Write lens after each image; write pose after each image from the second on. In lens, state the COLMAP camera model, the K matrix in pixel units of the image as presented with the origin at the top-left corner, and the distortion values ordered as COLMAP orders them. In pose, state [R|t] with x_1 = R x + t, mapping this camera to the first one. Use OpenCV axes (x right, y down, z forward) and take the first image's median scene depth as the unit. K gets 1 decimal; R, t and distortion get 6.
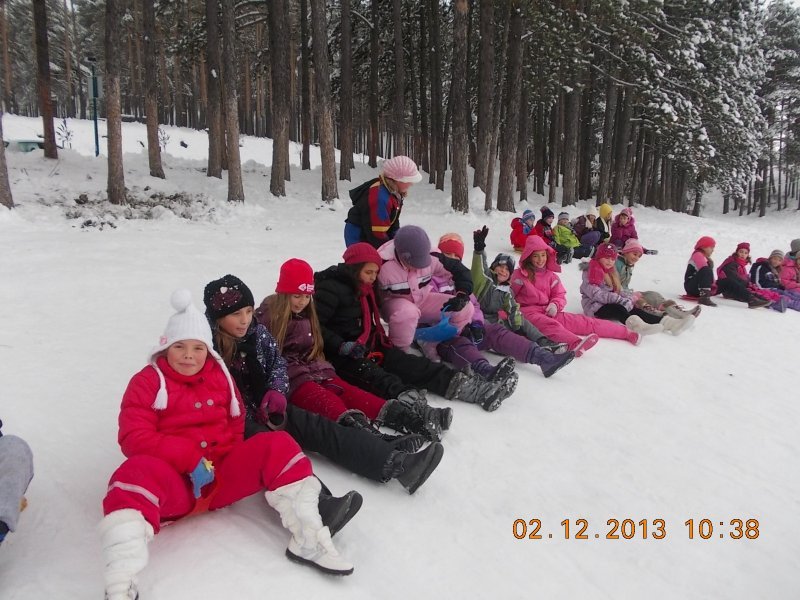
lens RADIAL K [[673.4, 0, 400.0], [0, 673.4, 300.0], [0, 0, 1]] dist [0.003804, -0.040536]
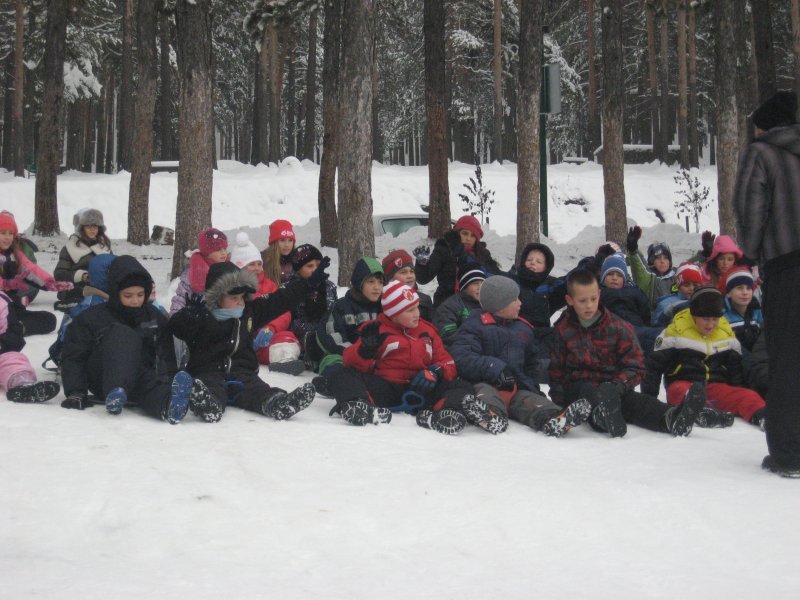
lens RADIAL K [[2109.1, 0, 400.0], [0, 2109.1, 300.0], [0, 0, 1]] dist [-0.113110, -1.159274]
pose [[0.878384, -0.034489, -0.476710, 0.151589], [-0.053718, 0.983950, -0.170167, 0.075391], [0.474927, 0.175080, 0.862433, -0.273424]]
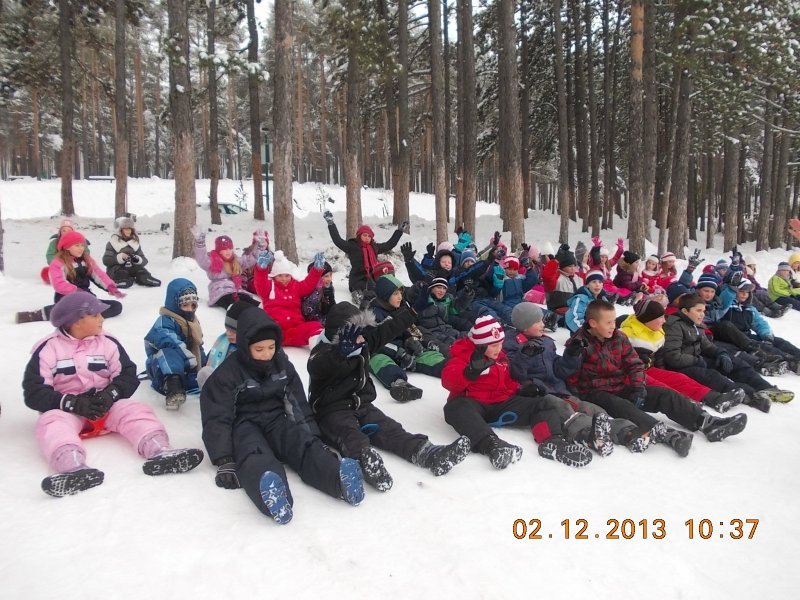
lens RADIAL K [[670.2, 0, 400.0], [0, 670.2, 300.0], [0, 0, 1]] dist [0.016264, -0.068621]
pose [[0.983741, -0.005344, -0.179515, -0.049604], [-0.007148, 0.997600, -0.068866, 0.004351], [0.179452, 0.069029, 0.981342, -0.059934]]
